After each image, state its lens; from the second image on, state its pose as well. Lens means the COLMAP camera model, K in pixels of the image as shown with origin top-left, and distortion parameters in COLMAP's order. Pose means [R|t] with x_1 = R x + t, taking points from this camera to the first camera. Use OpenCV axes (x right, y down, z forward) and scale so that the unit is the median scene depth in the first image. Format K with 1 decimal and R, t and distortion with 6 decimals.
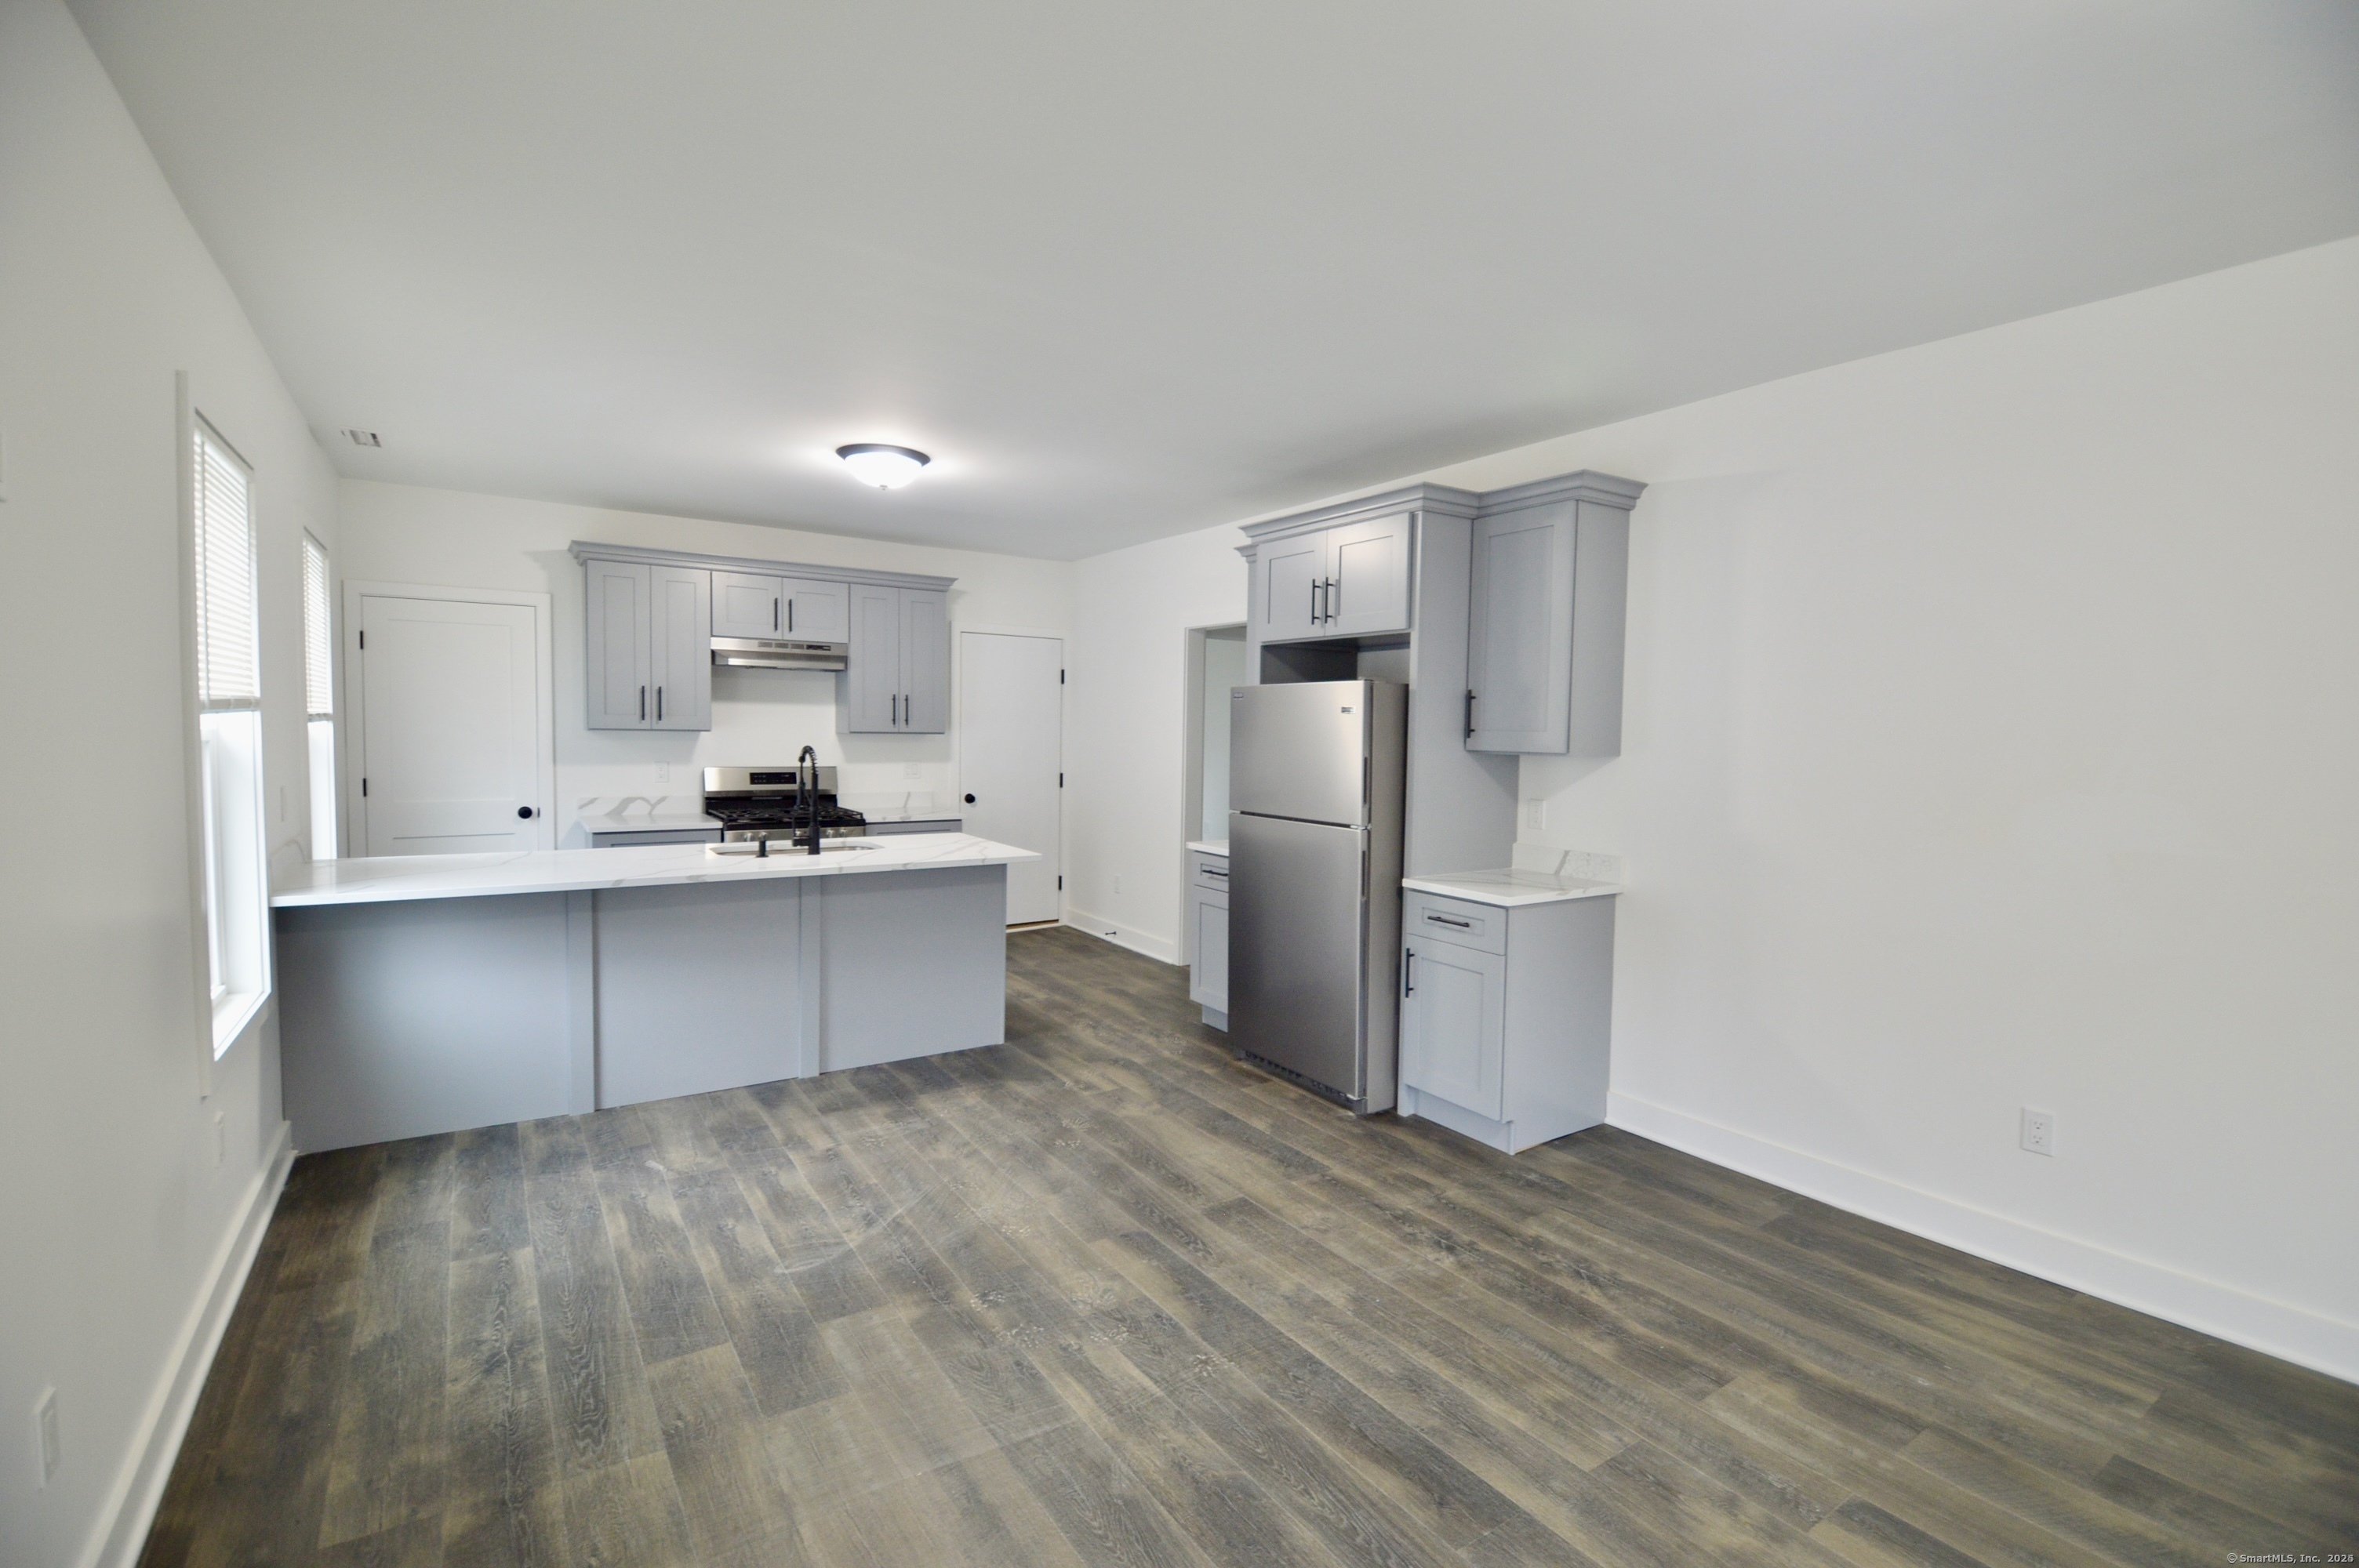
lens RADIAL K [[1059.7, 0, 1170.0], [0, 1059.7, 783.6], [0, 0, 1]] dist [-0.021118, -0.007346]
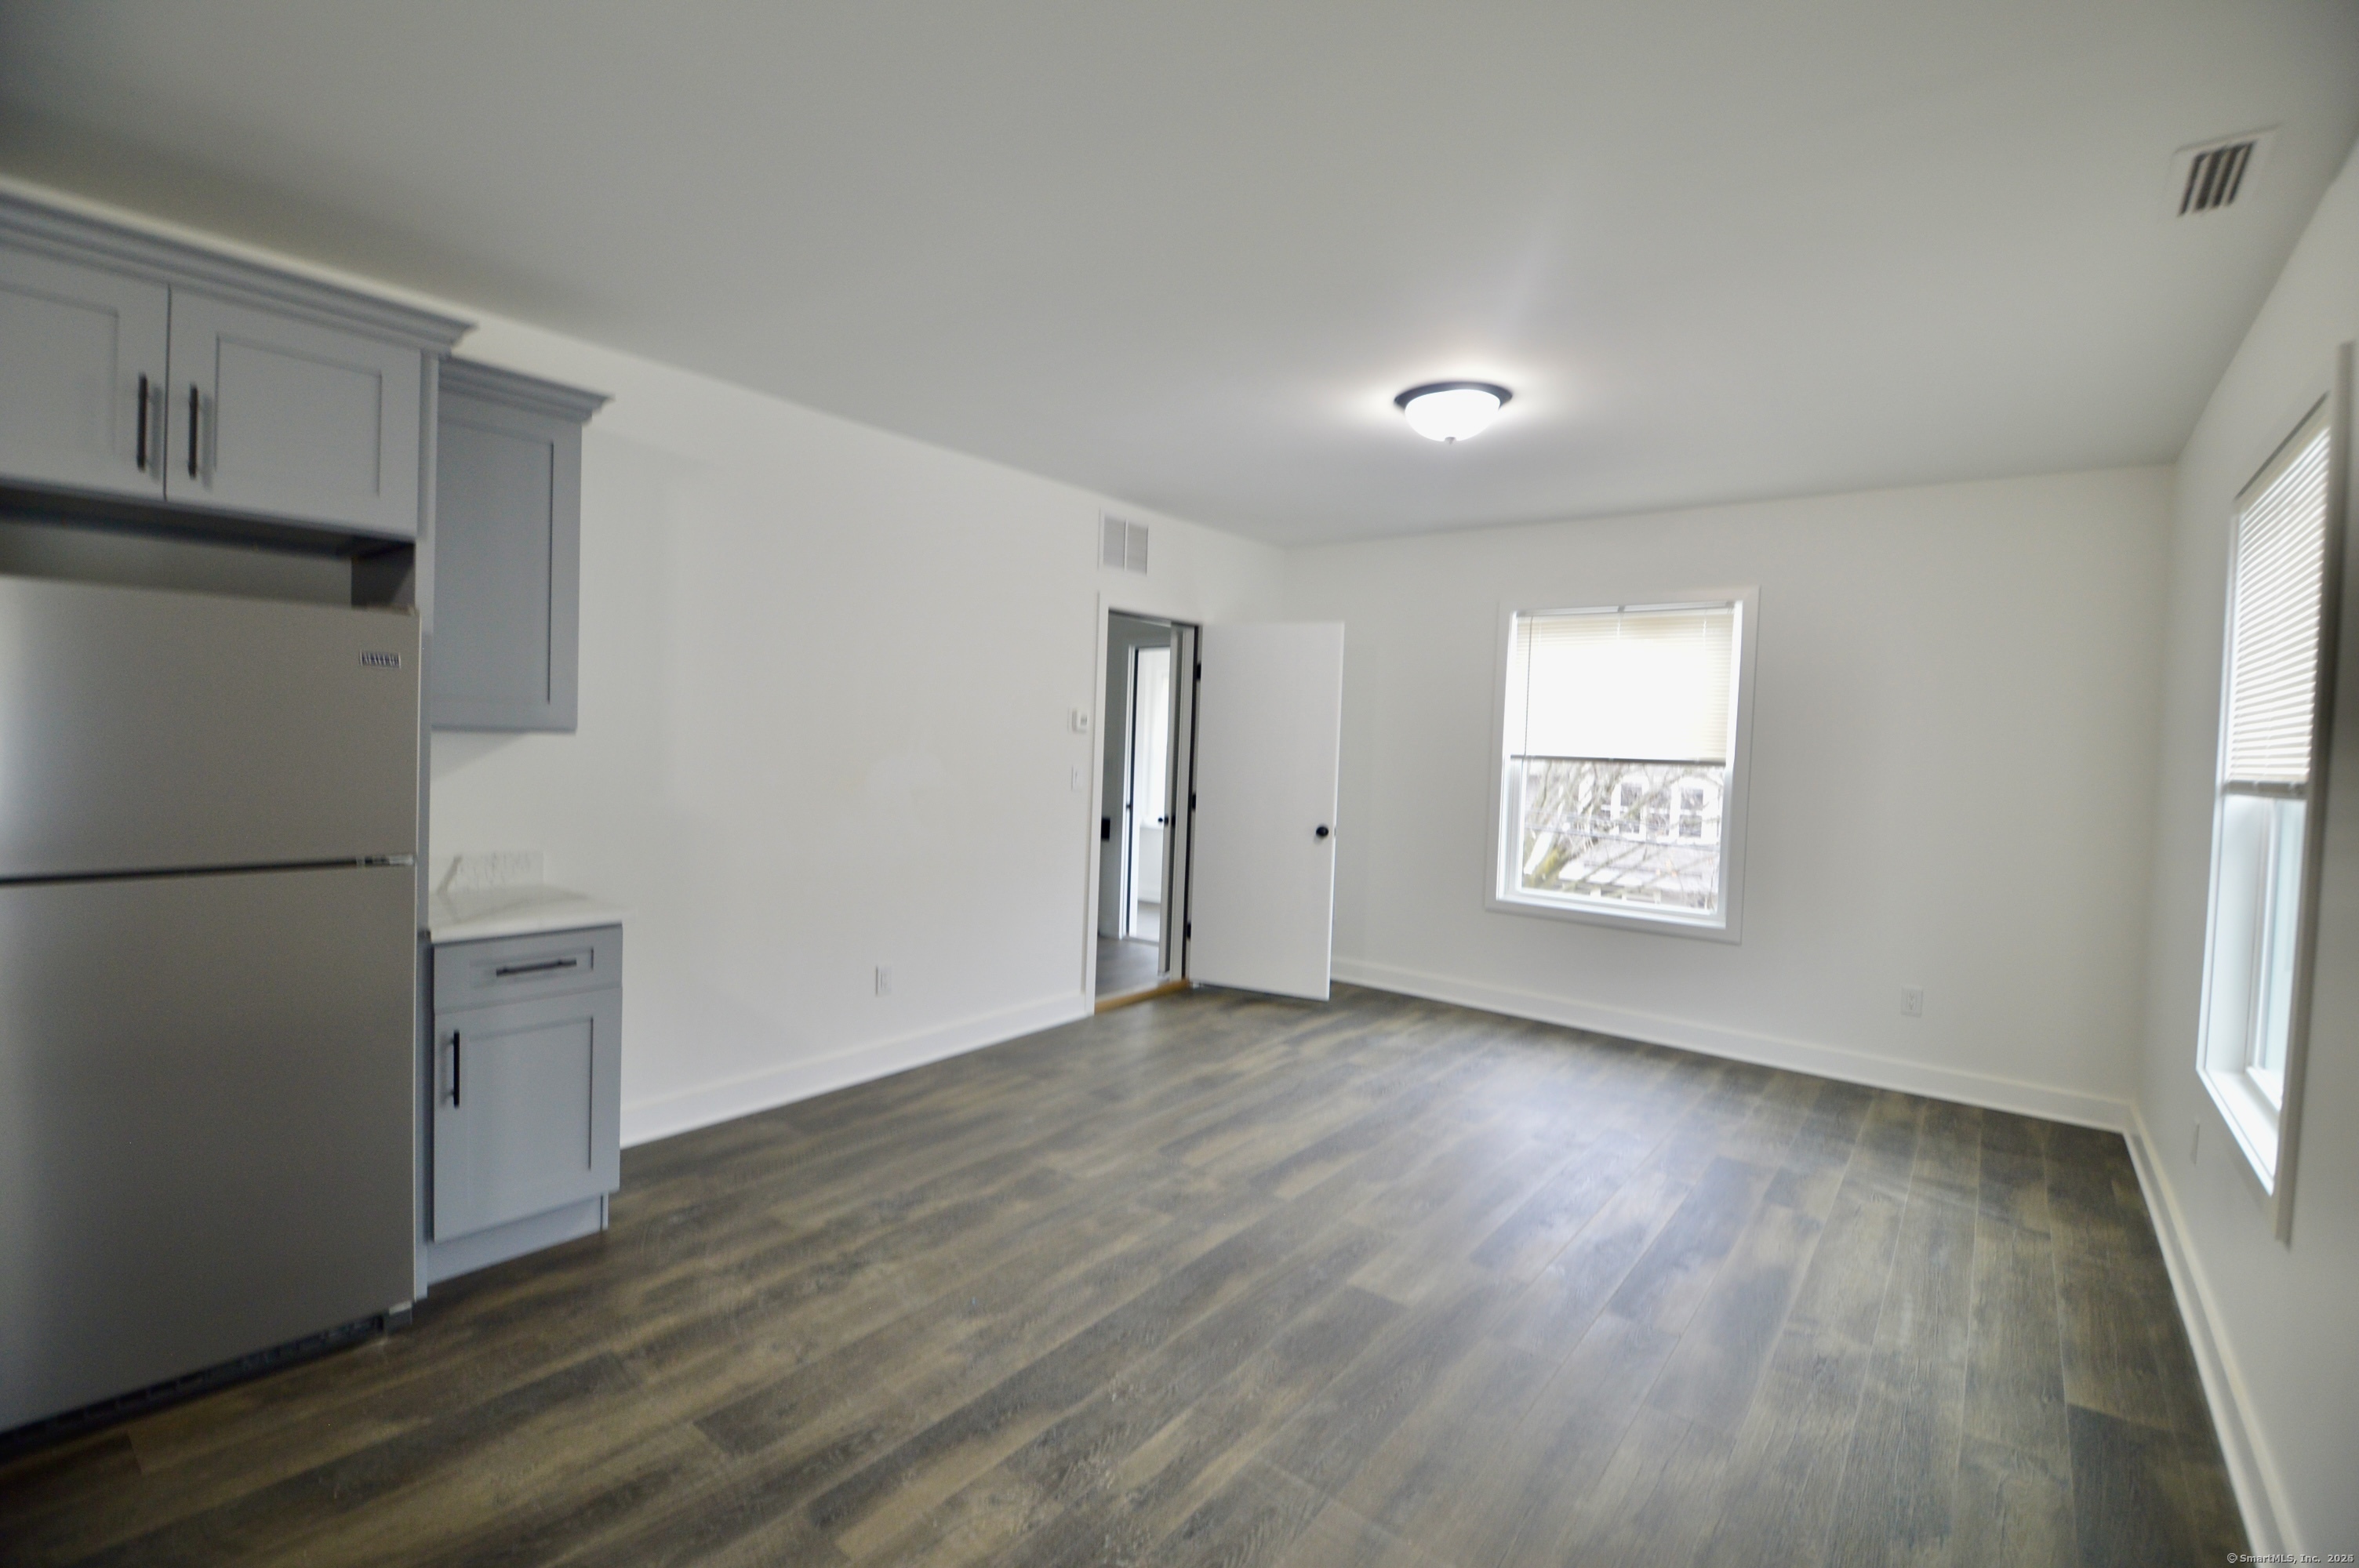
lens RADIAL K [[1059.7, 0, 1168.8], [0, 1059.7, 773.7], [0, 0, 1]] dist [-0.021118, -0.007346]
pose [[-0.322051, -0.064708, 0.944508, -0.748758], [0.010700, 0.997349, 0.071977, -0.073526], [-0.946662, 0.033286, -0.320505, 1.097247]]
